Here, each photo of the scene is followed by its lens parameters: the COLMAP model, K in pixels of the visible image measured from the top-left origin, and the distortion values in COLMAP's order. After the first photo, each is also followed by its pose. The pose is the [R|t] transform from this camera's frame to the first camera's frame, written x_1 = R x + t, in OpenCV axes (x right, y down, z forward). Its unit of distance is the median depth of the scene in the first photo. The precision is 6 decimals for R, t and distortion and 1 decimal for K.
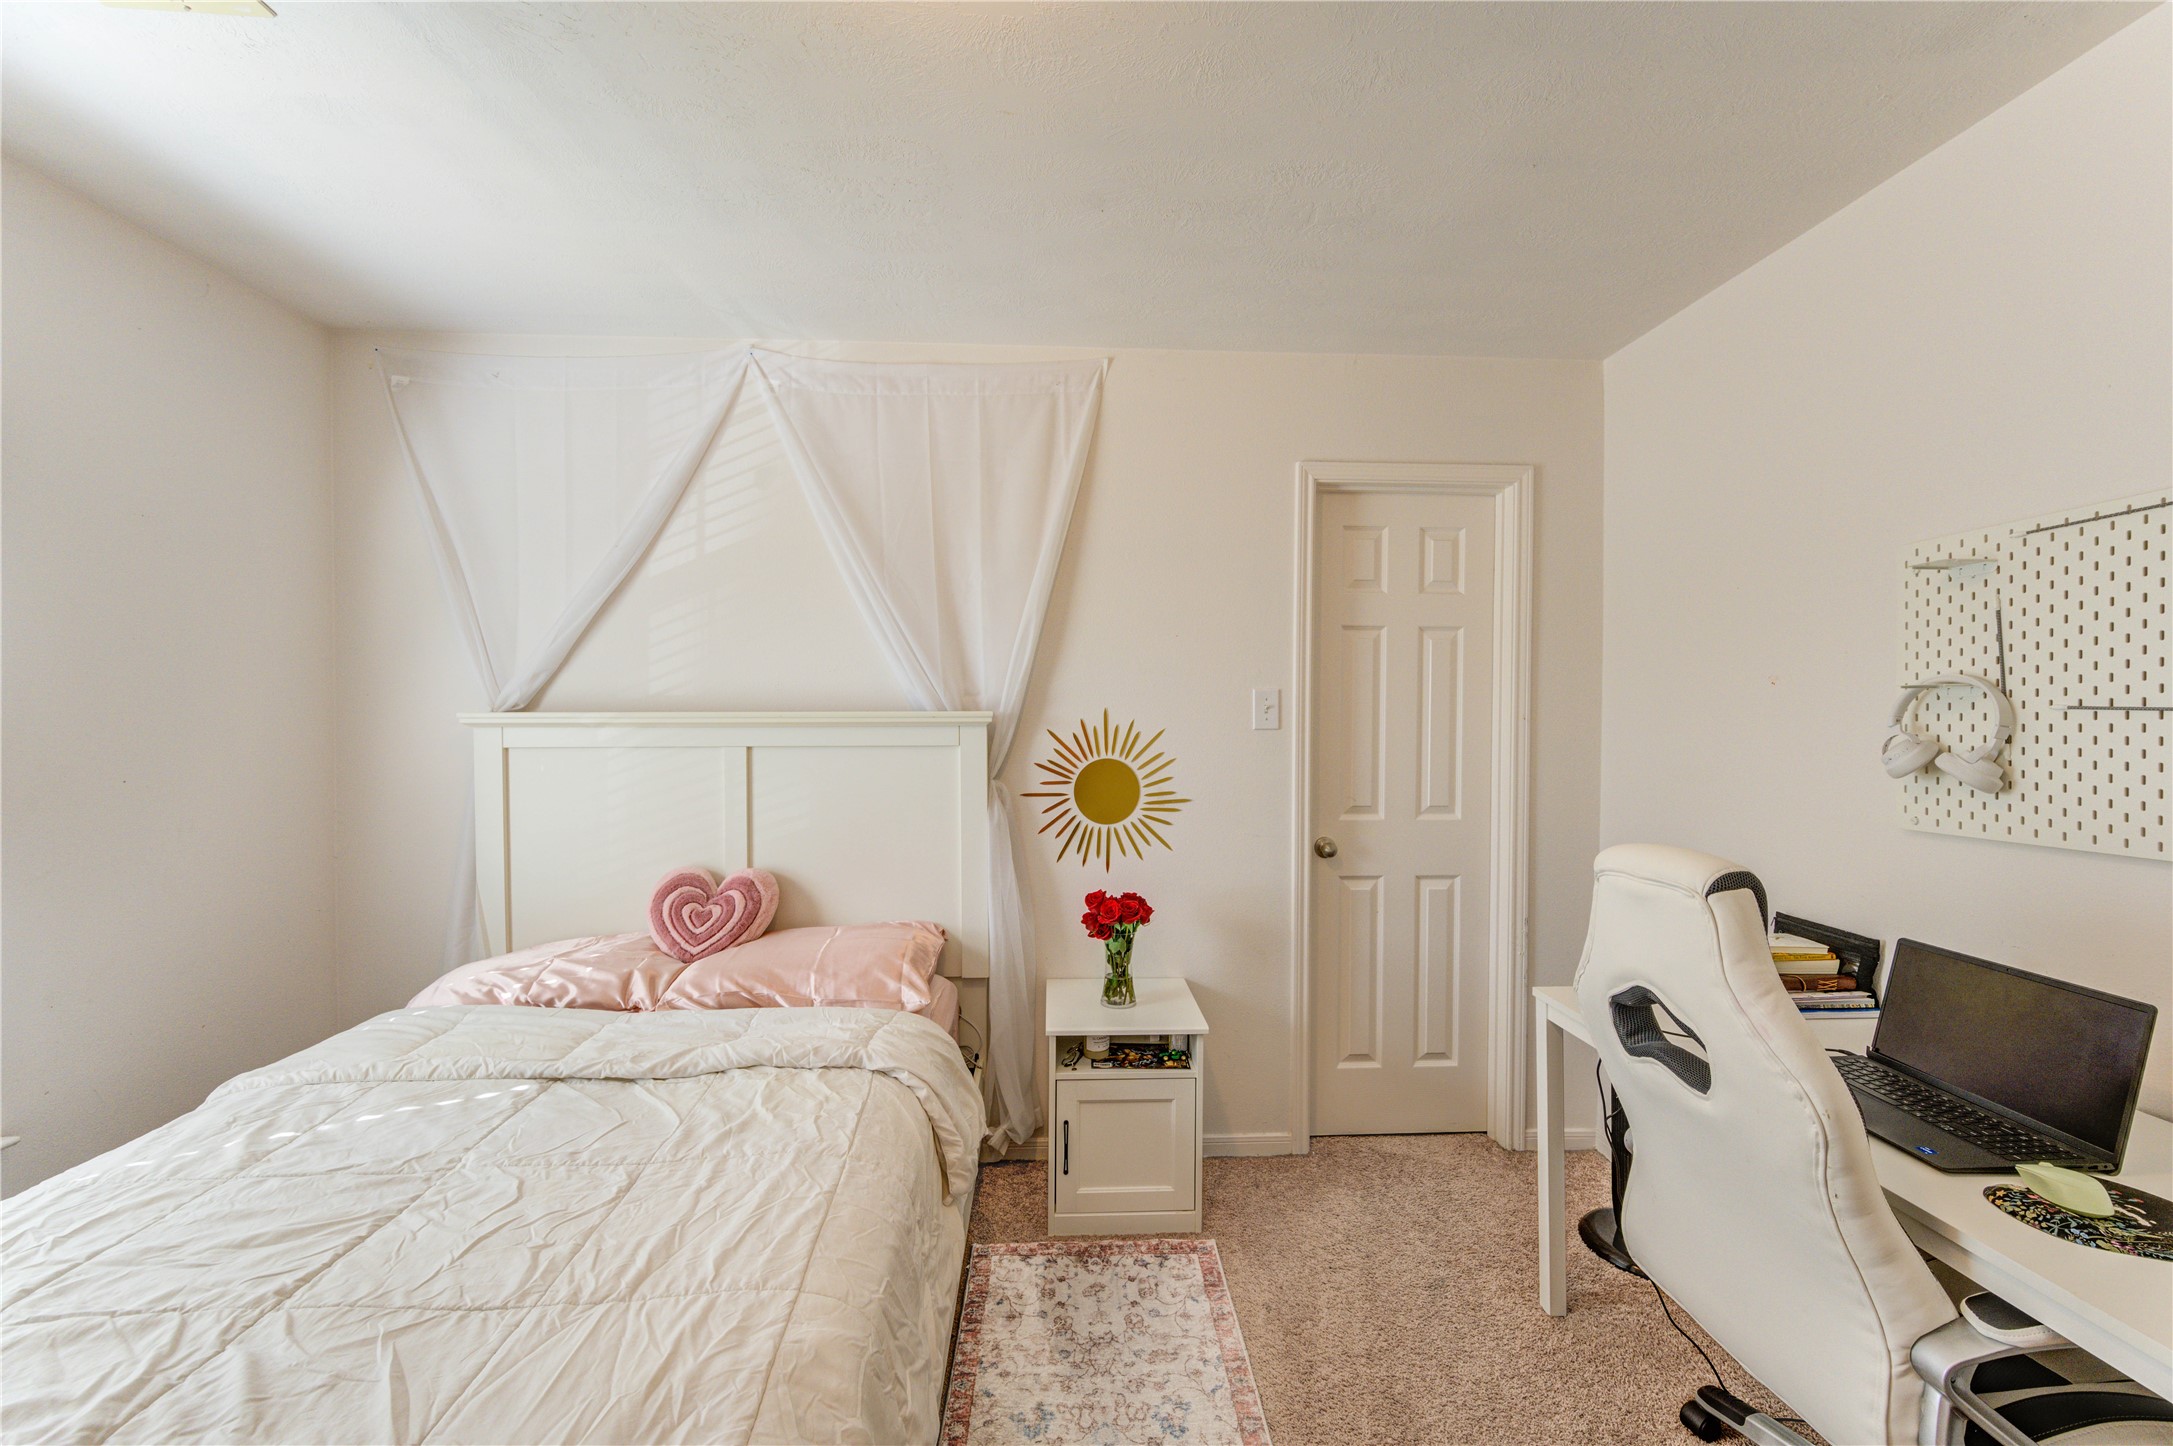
lens RADIAL K [[852.5, 0, 1093.8], [0, 852.5, 732.3], [0, 0, 1]] dist [0.000865, -0.000433]
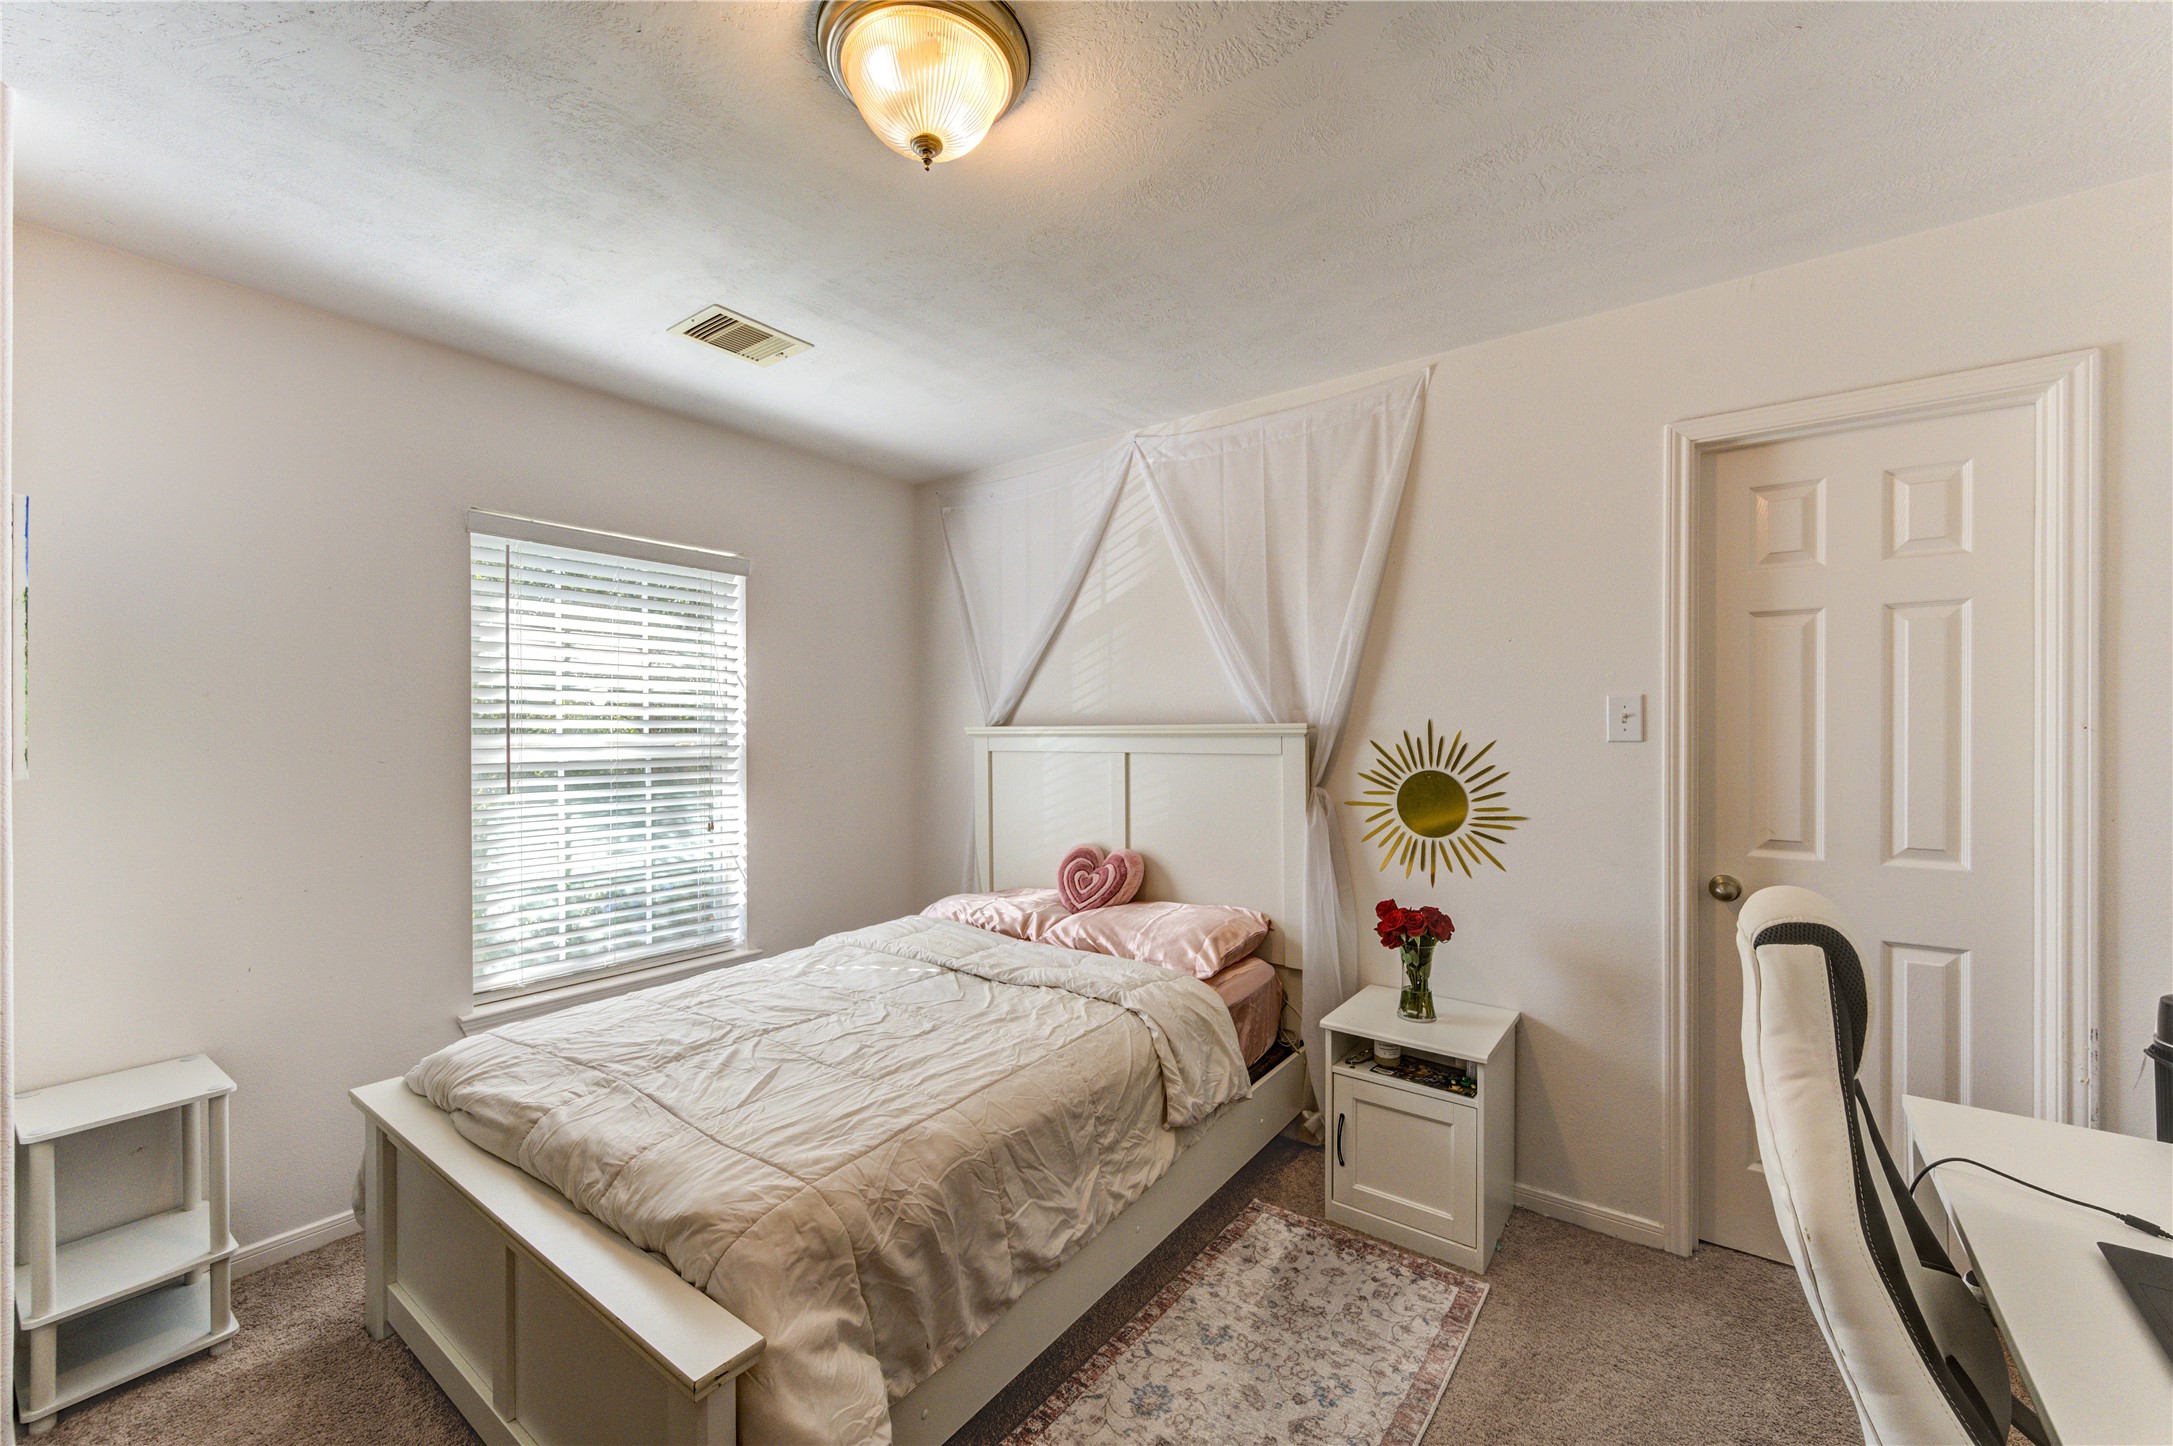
lens RADIAL K [[852.5, 0, 1093.8], [0, 852.5, 732.3], [0, 0, 1]] dist [0.000865, -0.000433]
pose [[0.772909, -0.001555, -0.634515, 0.376000], [-0.008552, 0.999881, -0.012867, 0.003152], [0.634460, 0.015372, 0.772803, -0.009109]]
